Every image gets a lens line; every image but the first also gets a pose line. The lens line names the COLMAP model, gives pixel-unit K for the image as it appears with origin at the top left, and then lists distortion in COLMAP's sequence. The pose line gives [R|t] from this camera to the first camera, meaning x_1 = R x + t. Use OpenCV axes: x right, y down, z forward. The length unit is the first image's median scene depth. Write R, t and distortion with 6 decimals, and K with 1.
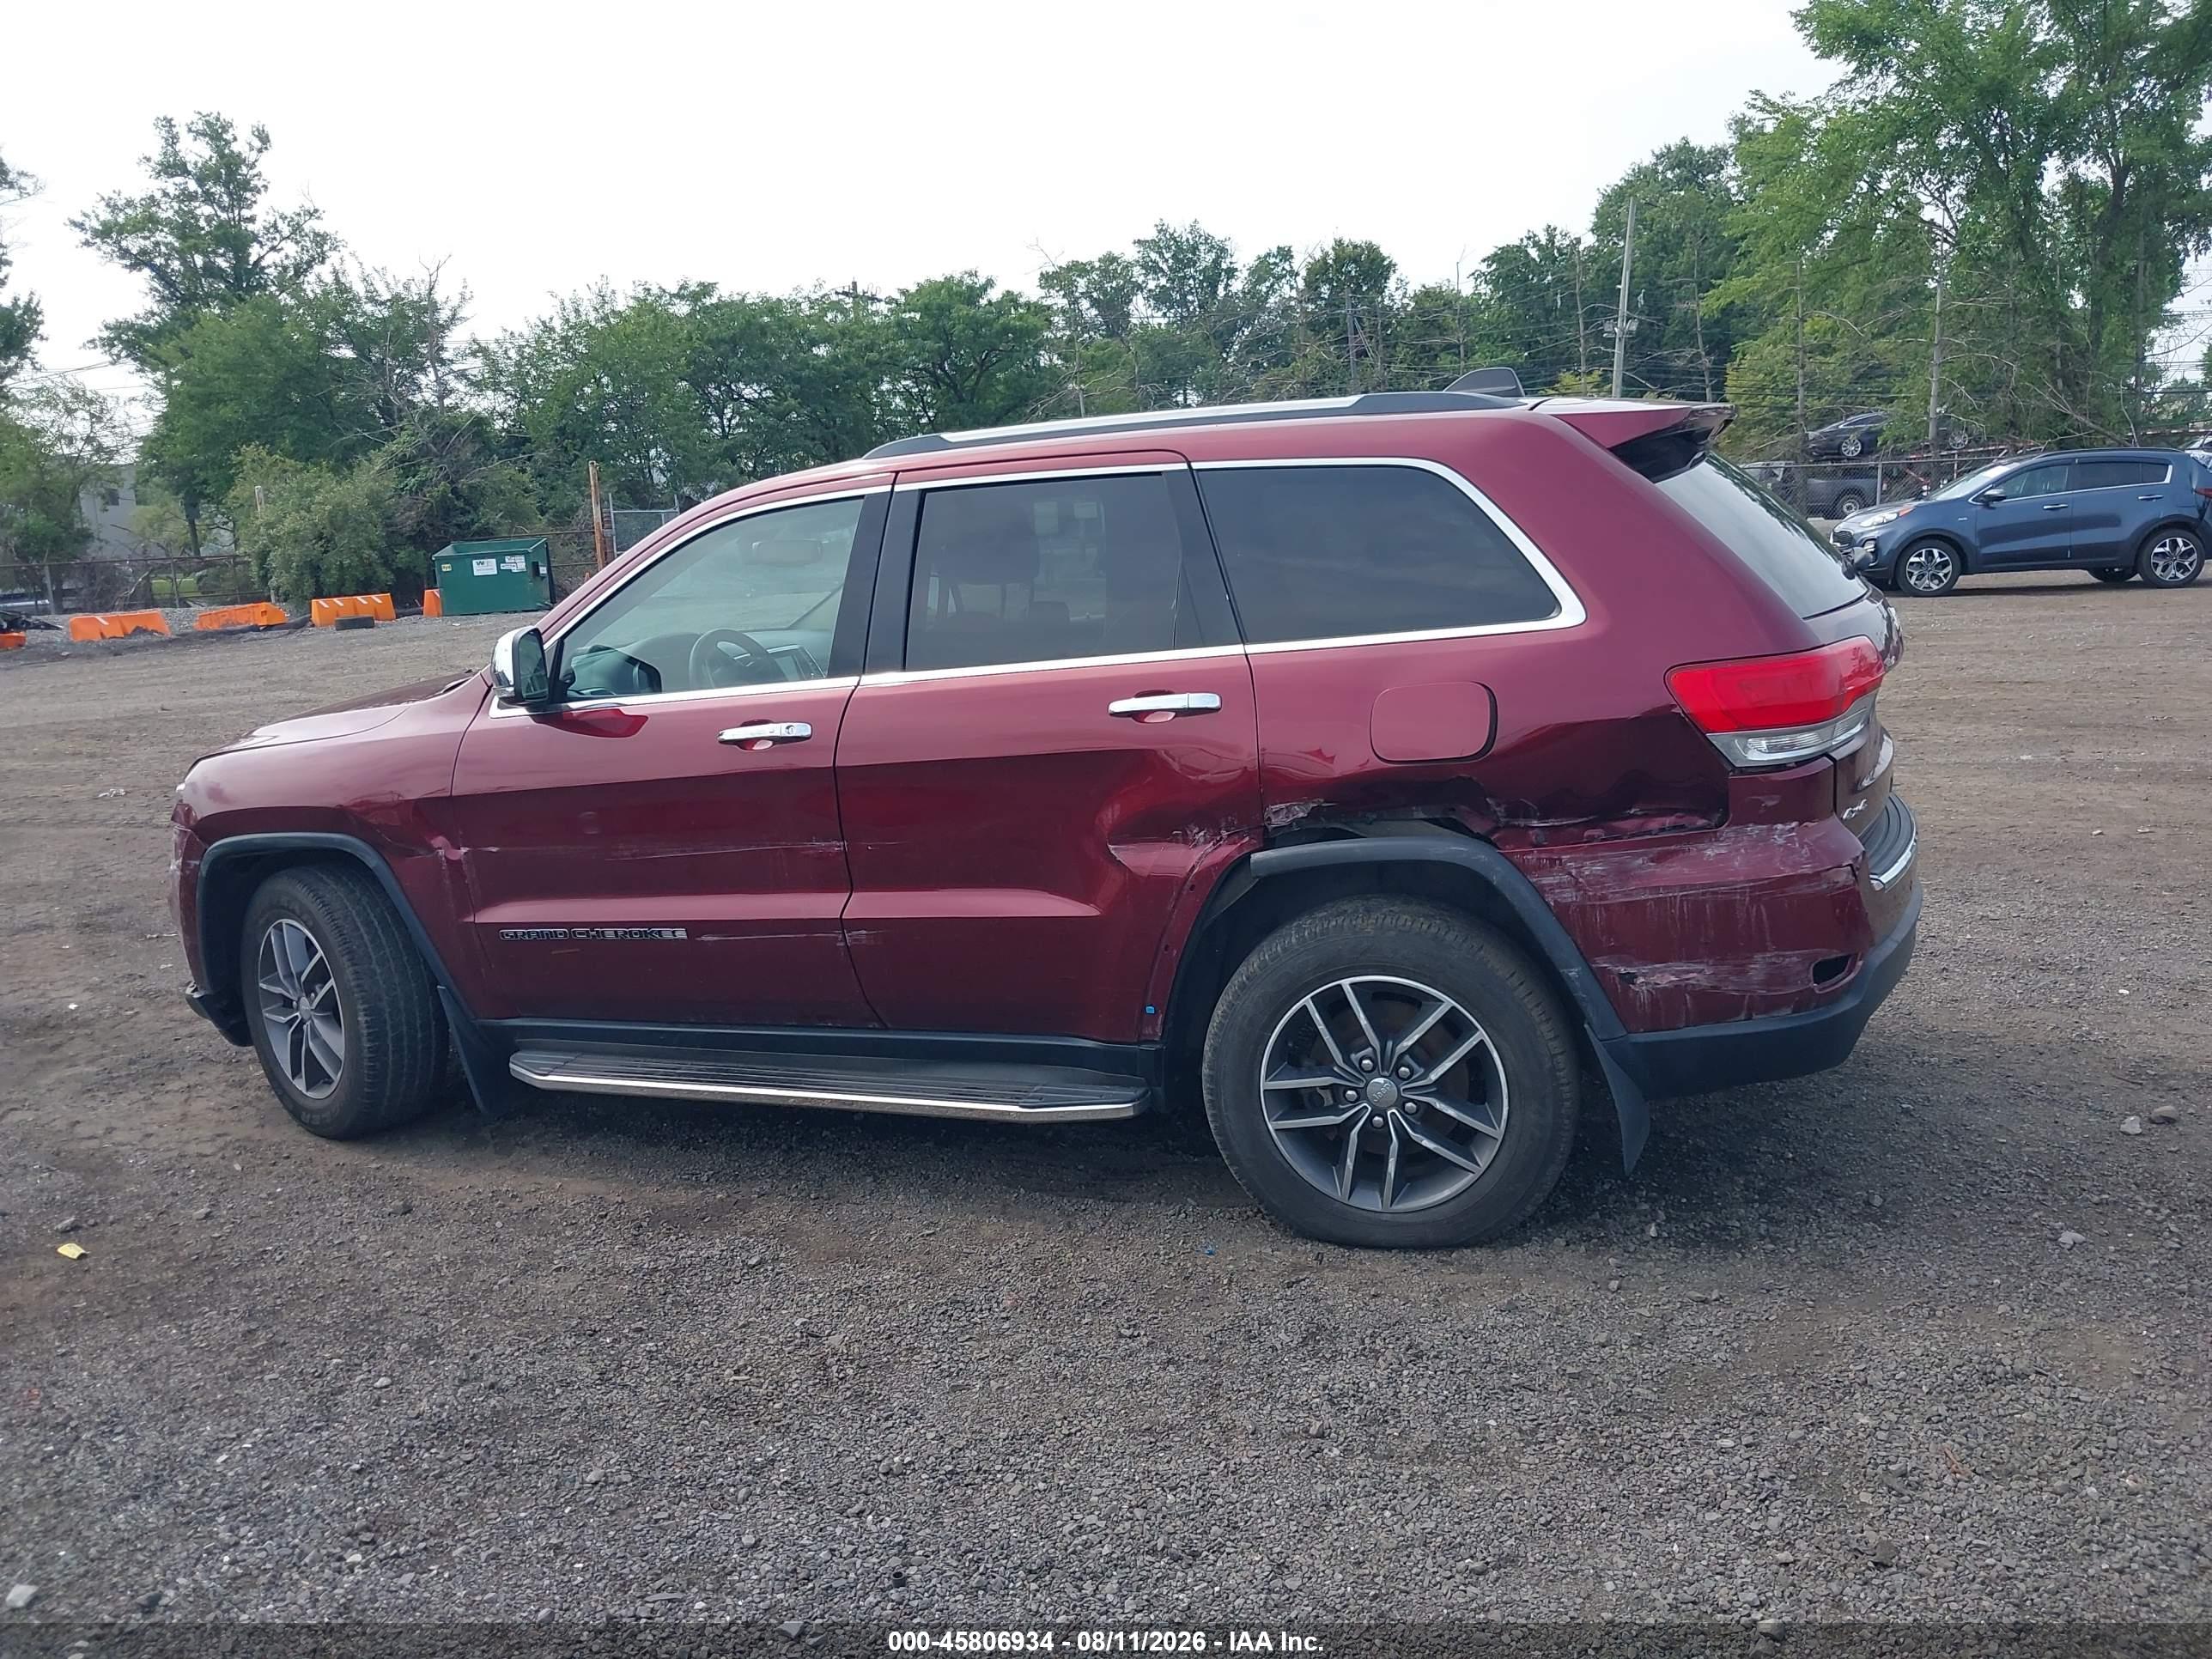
lens RADIAL K [[1780.7, 0, 1106.0], [0, 1780.7, 829.5], [0, 0, 1]] dist [-0.007565, 0.005199]
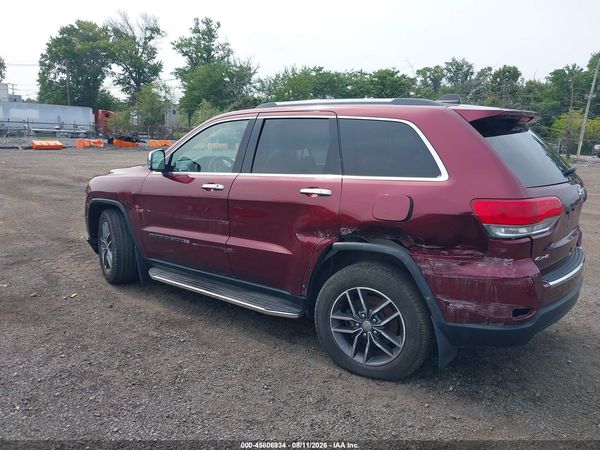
lens RADIAL K [[481.8, 0, 300.0], [0, 481.8, 225.0], [0, 0, 1]] dist [-0.011644, 0.007615]
pose [[0.962511, 0.132573, -0.236636, 0.190215], [-0.129504, 0.991168, 0.028538, -0.028764], [0.238330, 0.003177, 0.971179, 0.145471]]
